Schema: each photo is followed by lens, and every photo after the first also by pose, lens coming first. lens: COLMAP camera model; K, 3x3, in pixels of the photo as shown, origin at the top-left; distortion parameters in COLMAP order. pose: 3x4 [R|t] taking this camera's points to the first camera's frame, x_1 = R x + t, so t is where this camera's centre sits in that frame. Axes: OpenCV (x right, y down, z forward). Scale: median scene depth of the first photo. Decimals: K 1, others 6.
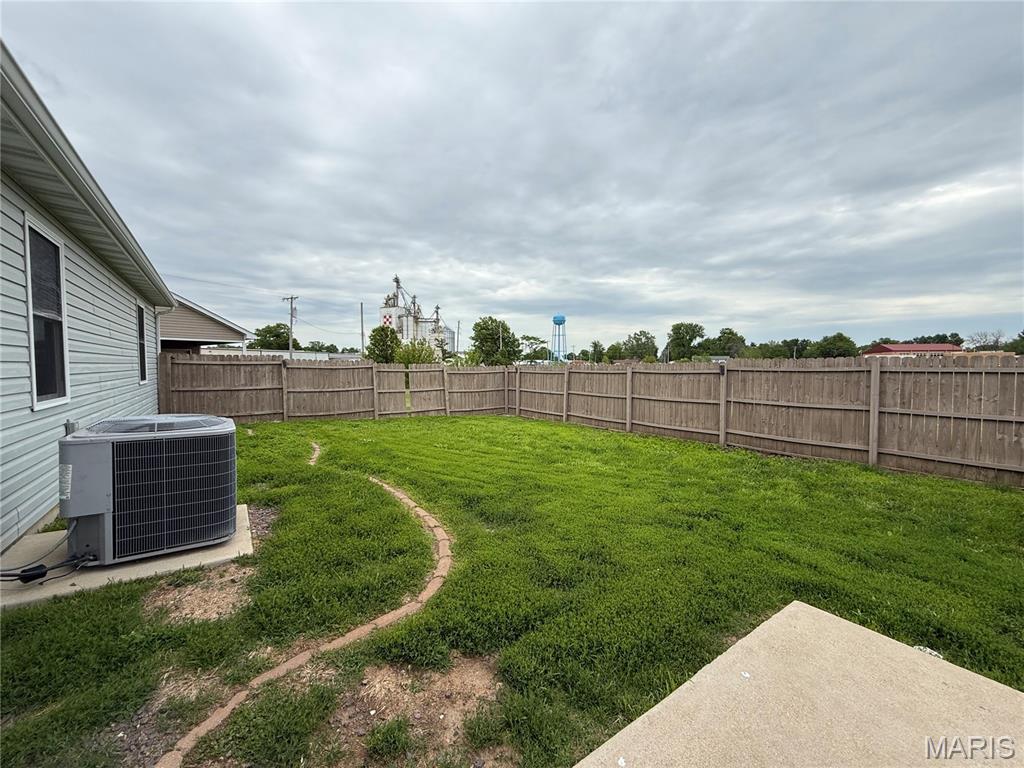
lens RADIAL K [[406.0, 0, 508.6], [0, 406.0, 383.0], [0, 0, 1]] dist [-0.000156, -0.000197]
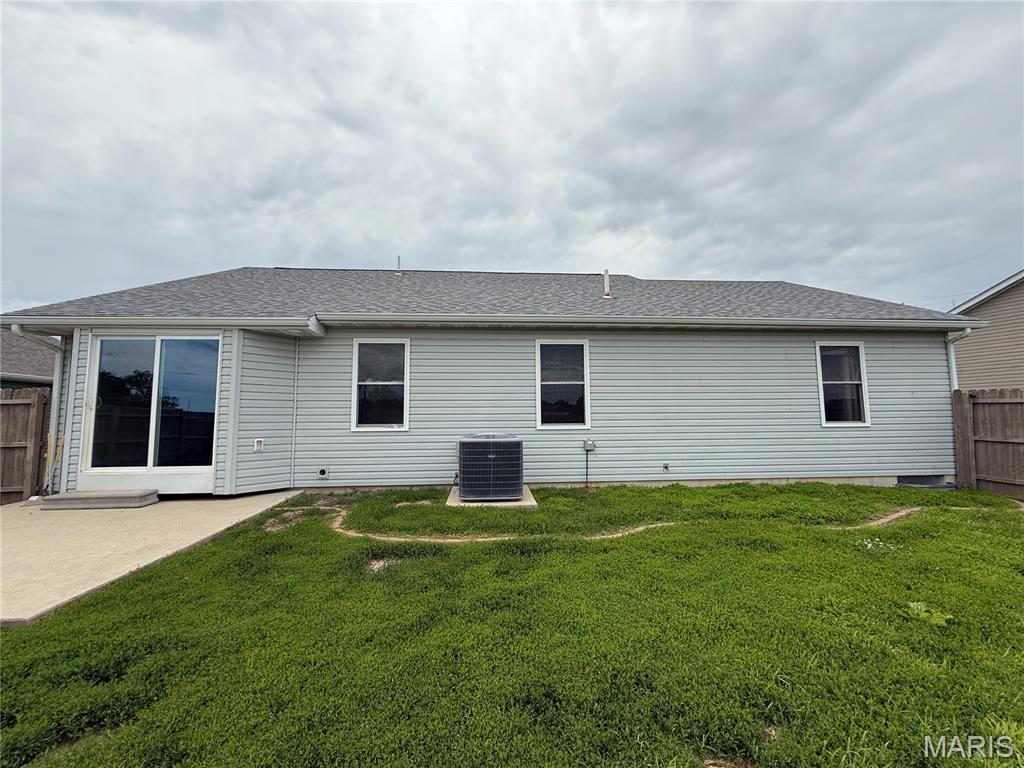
lens RADIAL K [[406.0, 0, 508.6], [0, 406.0, 383.0], [0, 0, 1]] dist [-0.000156, -0.000197]
pose [[-0.512469, -0.072872, -0.855608, 0.245528], [-0.031366, 0.997316, -0.066154, -0.009180], [0.858132, -0.007065, -0.513380, 0.628890]]
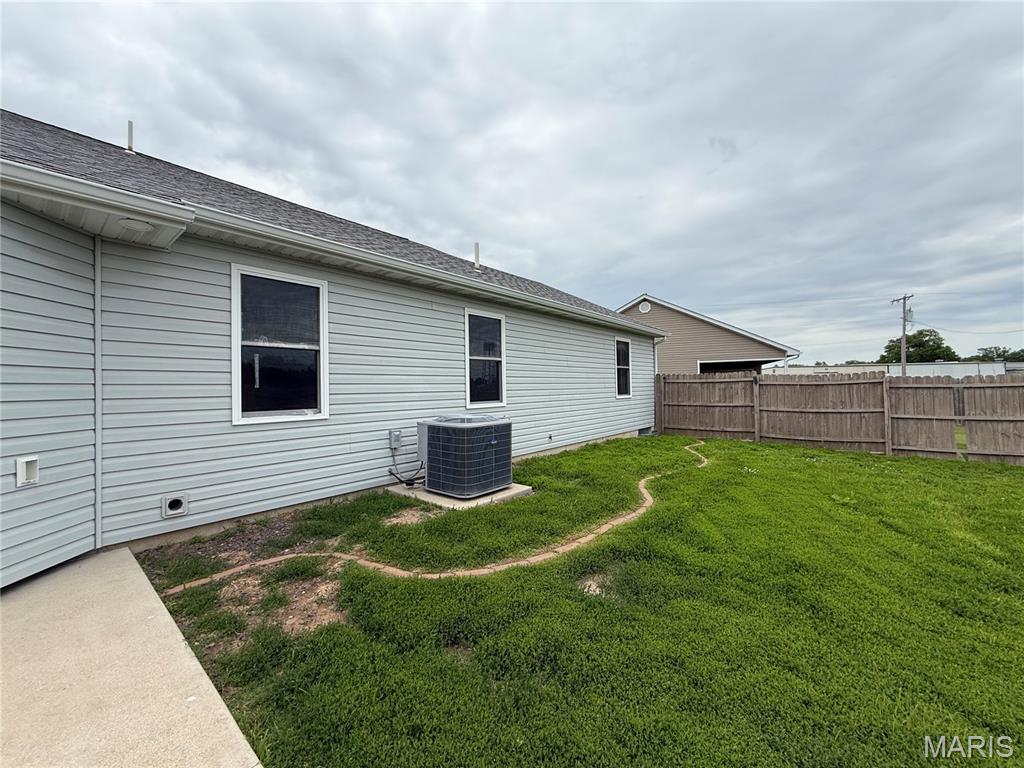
lens RADIAL K [[406.0, 0, 508.6], [0, 406.0, 383.0], [0, 0, 1]] dist [-0.000156, -0.000197]
pose [[0.250249, -0.019380, -0.967987, 0.242472], [-0.024503, 0.999353, -0.026343, -0.002335], [0.967871, 0.030311, 0.249612, 0.223973]]
